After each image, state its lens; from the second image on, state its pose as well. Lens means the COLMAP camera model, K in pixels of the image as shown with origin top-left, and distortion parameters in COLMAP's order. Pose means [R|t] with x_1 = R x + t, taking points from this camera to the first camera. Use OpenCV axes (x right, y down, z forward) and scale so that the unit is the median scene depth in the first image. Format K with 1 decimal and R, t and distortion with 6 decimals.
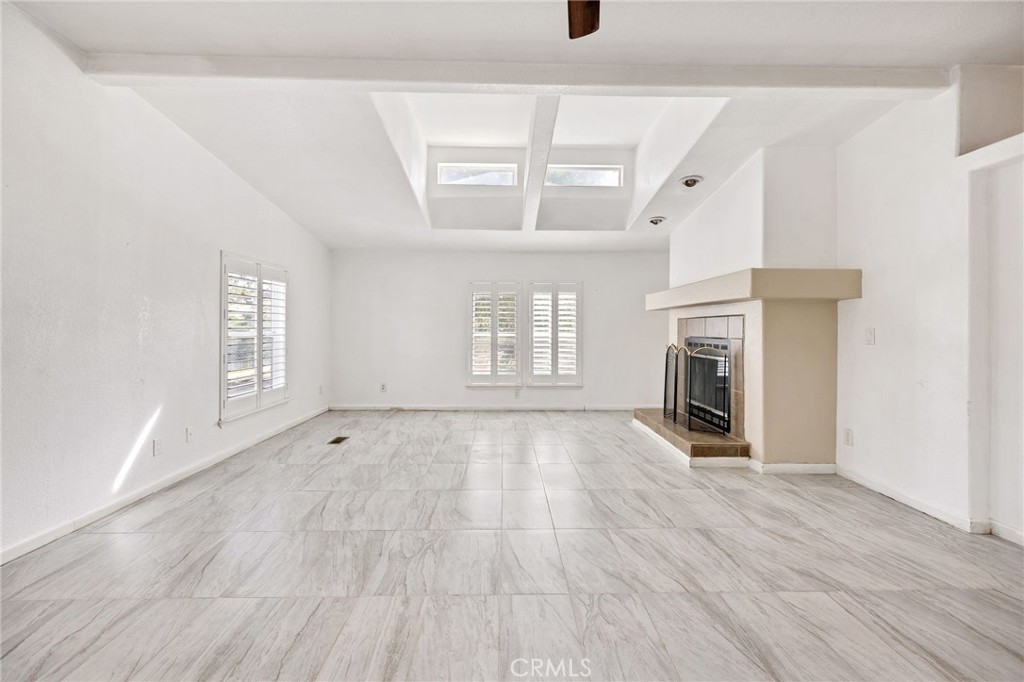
lens RADIAL K [[434.3, 0, 506.1], [0, 434.3, 329.1], [0, 0, 1]] dist [-0.003575, -0.000284]
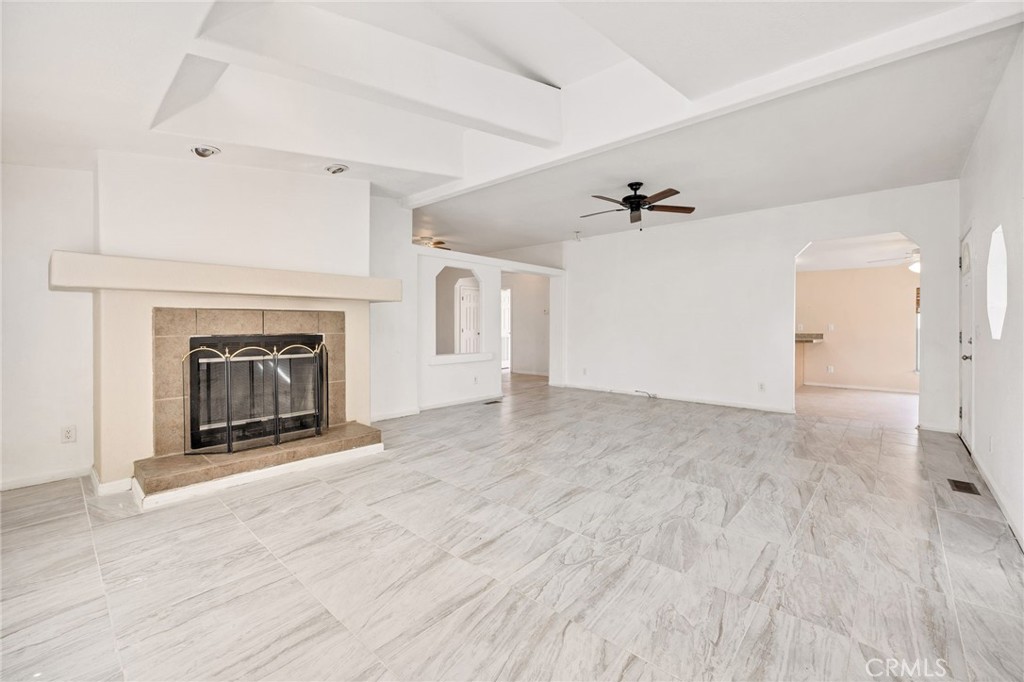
lens RADIAL K [[434.1, 0, 513.9], [0, 434.1, 325.7], [0, 0, 1]] dist [-0.001731, -0.000162]
pose [[-0.742476, -0.006728, 0.669839, -0.638859], [-0.003064, 0.999973, 0.006648, -0.008116], [-0.669866, 0.002884, -0.742477, 1.824340]]
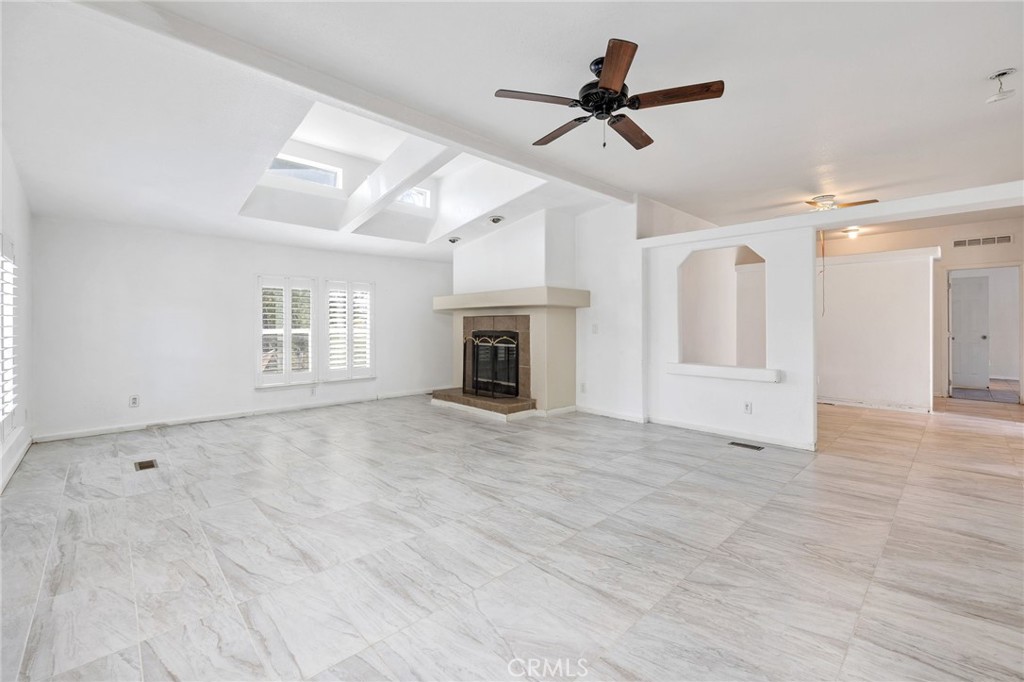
lens RADIAL K [[434.1, 0, 513.9], [0, 434.1, 325.7], [0, 0, 1]] dist [-0.001731, -0.000162]
pose [[0.735307, -0.005413, 0.677713, -0.608944], [0.004312, 0.999985, 0.003308, -0.003918], [-0.677721, 0.000490, 0.735319, -0.083873]]
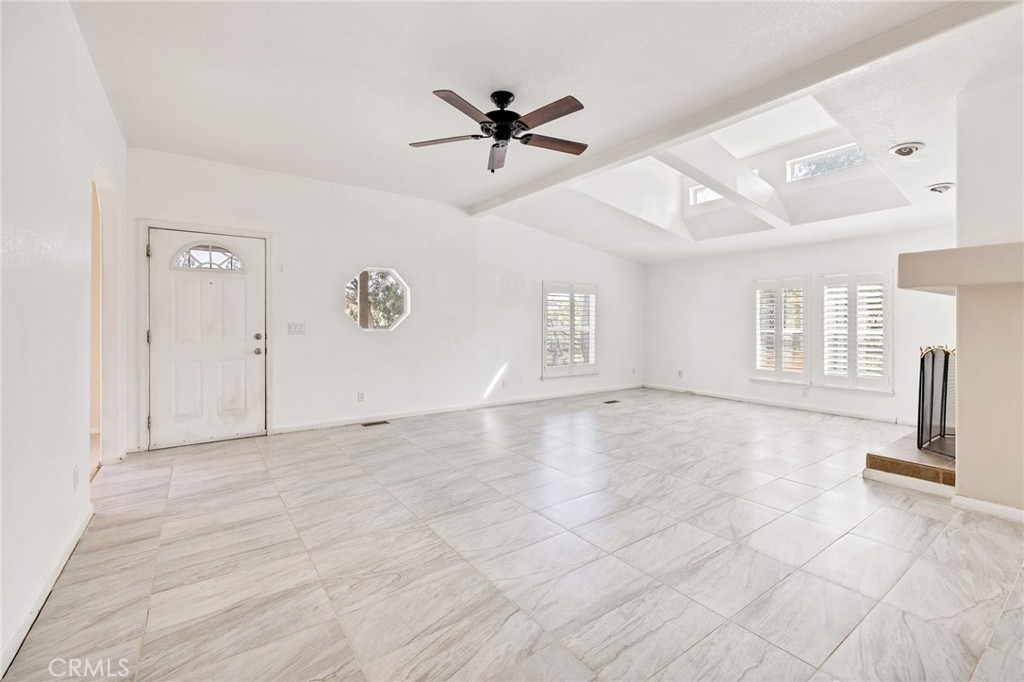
lens RADIAL K [[429.5, 0, 532.4], [0, 429.5, 325.1], [0, 0, 1]] dist [-0.008596, -0.000021]
pose [[0.594622, -0.001151, -0.804005, 0.846989], [-0.001428, 0.999996, -0.002488, 0.004158], [0.804004, 0.002627, 0.594618, -0.094119]]
